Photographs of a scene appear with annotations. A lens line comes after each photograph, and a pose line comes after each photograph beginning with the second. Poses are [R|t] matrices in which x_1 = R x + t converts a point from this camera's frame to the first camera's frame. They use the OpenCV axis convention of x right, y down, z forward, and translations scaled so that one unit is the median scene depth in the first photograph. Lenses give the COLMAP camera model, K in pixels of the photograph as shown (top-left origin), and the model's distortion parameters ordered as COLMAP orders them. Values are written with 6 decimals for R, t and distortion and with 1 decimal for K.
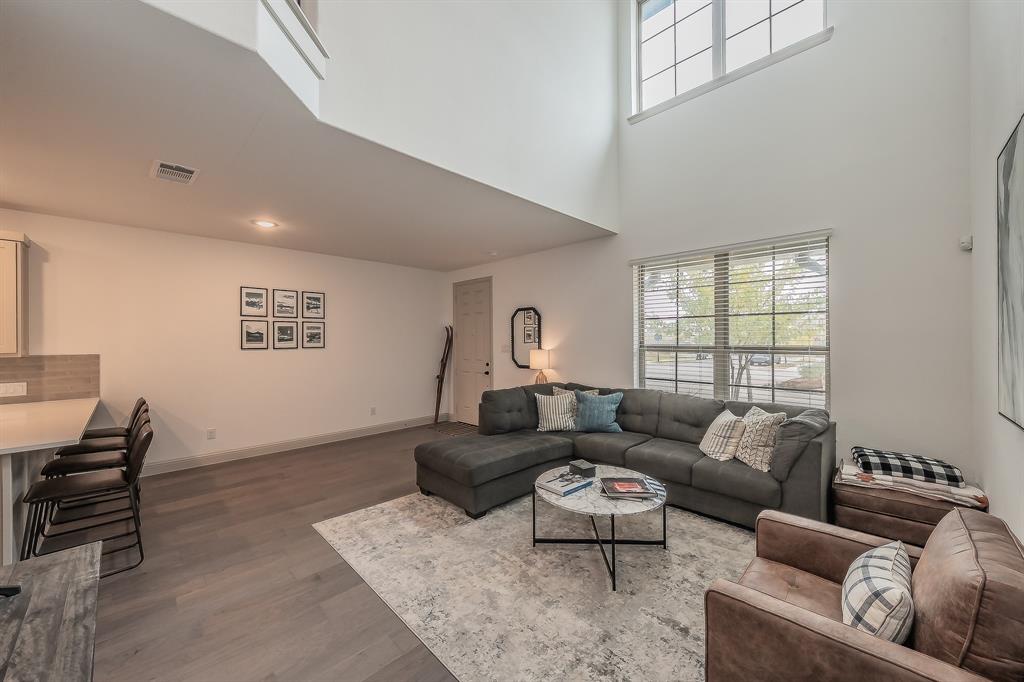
lens RADIAL K [[384.8, 0, 511.7], [0, 384.8, 334.8], [0, 0, 1]] dist [0.000358, 0.000228]
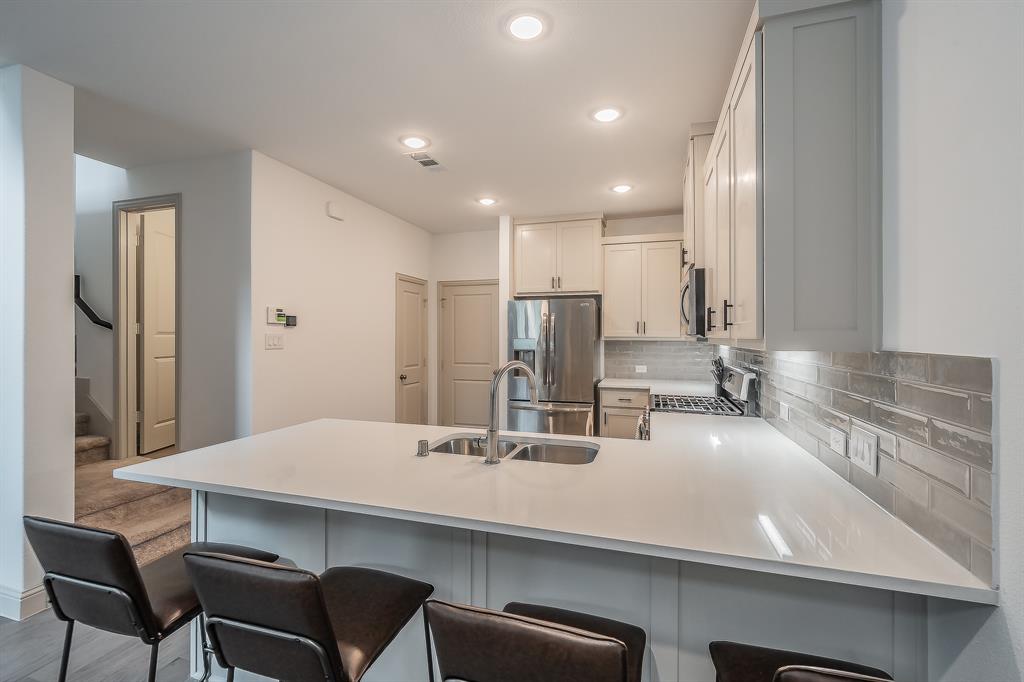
lens RADIAL K [[444.5, 0, 513.7], [0, 444.5, 339.2], [0, 0, 1]] dist [-0.002260, -0.000365]
pose [[-0.887574, 0.008857, -0.460581, -0.622918], [0.011900, 0.999922, -0.003704, 0.031459], [0.460512, -0.008768, -0.887610, 0.867855]]
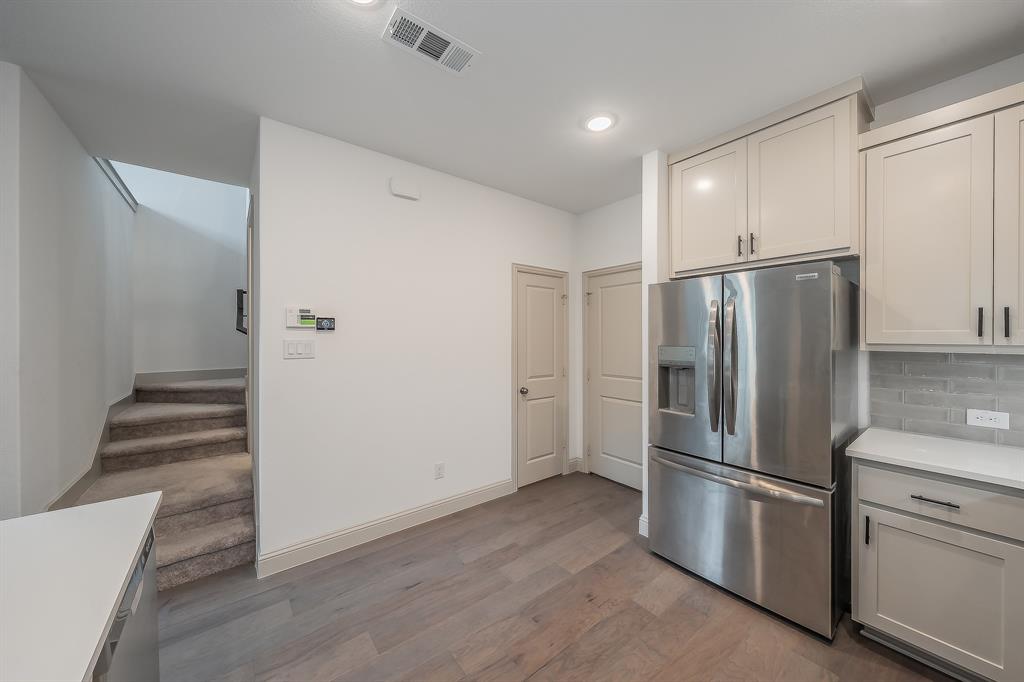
lens RADIAL K [[357.8, 0, 510.7], [0, 357.8, 337.9], [0, 0, 1]] dist [-0.000746, 0.000114]
pose [[-0.991382, 0.007942, 0.130765, -0.930481], [0.006177, 0.999884, -0.013894, 0.021794], [-0.130860, -0.012967, -0.991316, 0.509971]]
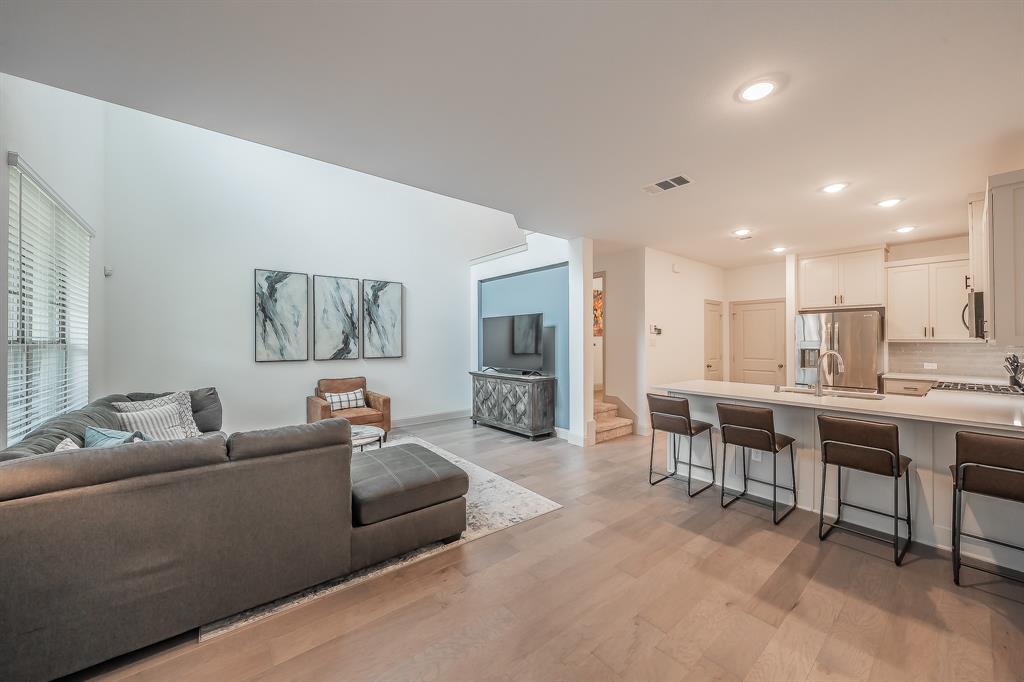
lens RADIAL K [[377.9, 0, 510.1], [0, 377.9, 338.2], [0, 0, 1]] dist [-0.000680, 0.000004]
pose [[-0.994451, 0.008246, 0.104873, -0.301964], [0.006129, 0.999771, -0.020490, 0.036486], [-0.105018, -0.019733, -0.994274, 1.262929]]
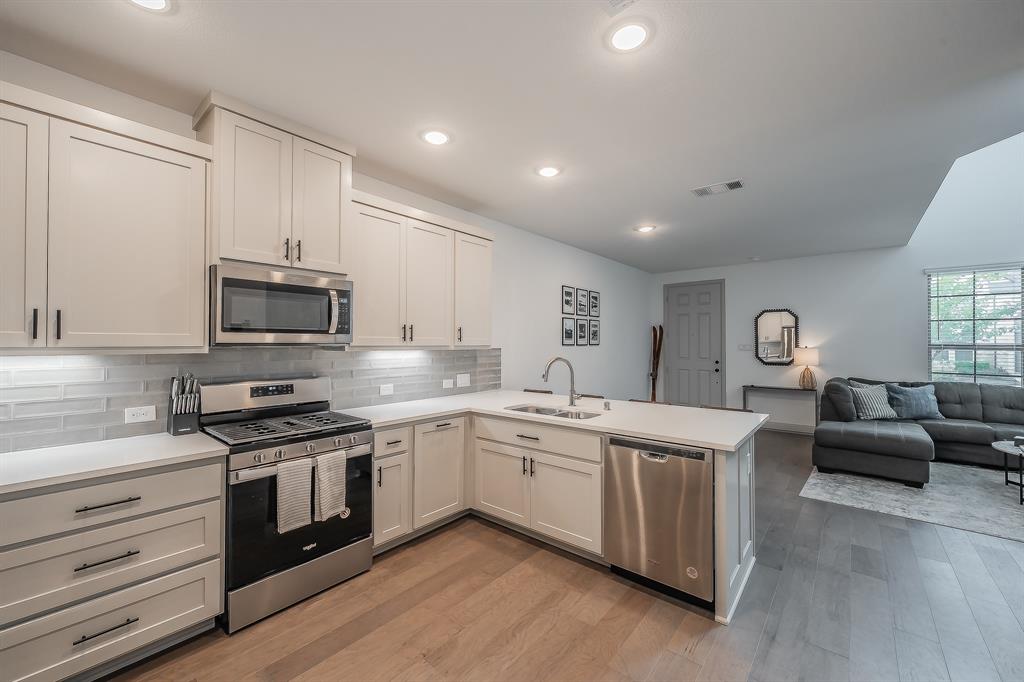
lens RADIAL K [[408.5, 0, 510.0], [0, 408.5, 338.9], [0, 0, 1]] dist [0.000538, 0.000099]
pose [[0.996707, 0.008277, 0.080658, -0.918921], [-0.008625, 0.999955, 0.003974, 0.016483], [-0.080622, -0.004656, 0.996734, -0.092528]]
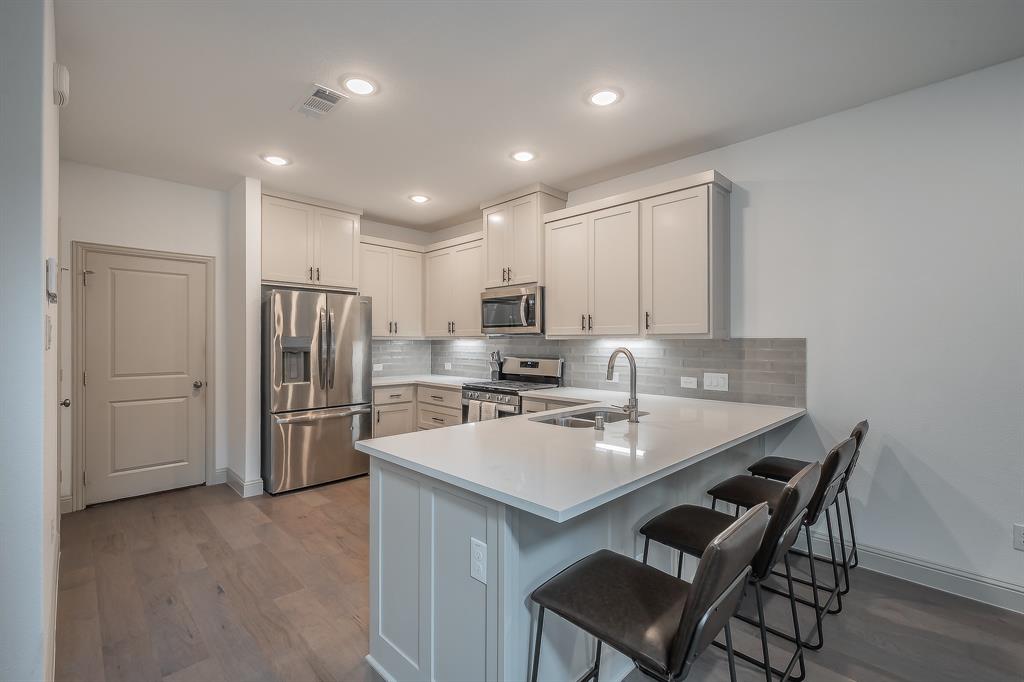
lens RADIAL K [[444.5, 0, 513.7], [0, 444.5, 339.2], [0, 0, 1]] dist [-0.002260, -0.000365]
pose [[-0.004062, -0.000209, -0.999992, -0.292329], [0.014014, 0.999902, -0.000266, 0.036914], [0.999894, -0.014015, -0.004058, 0.432495]]
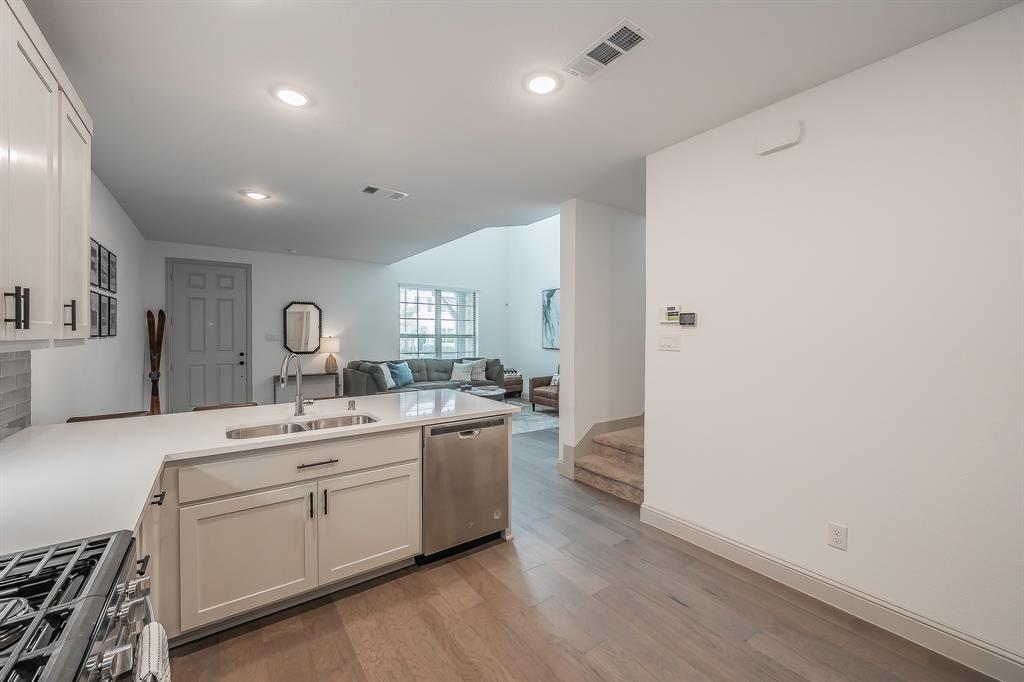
lens RADIAL K [[403.2, 0, 515.6], [0, 403.2, 337.3], [0, 0, 1]] dist [-0.000734, -0.000125]
pose [[0.152846, -0.001668, 0.988249, -1.219487], [-0.017966, 0.999829, 0.004467, 0.022051], [-0.988087, -0.018438, 0.152789, 0.214596]]
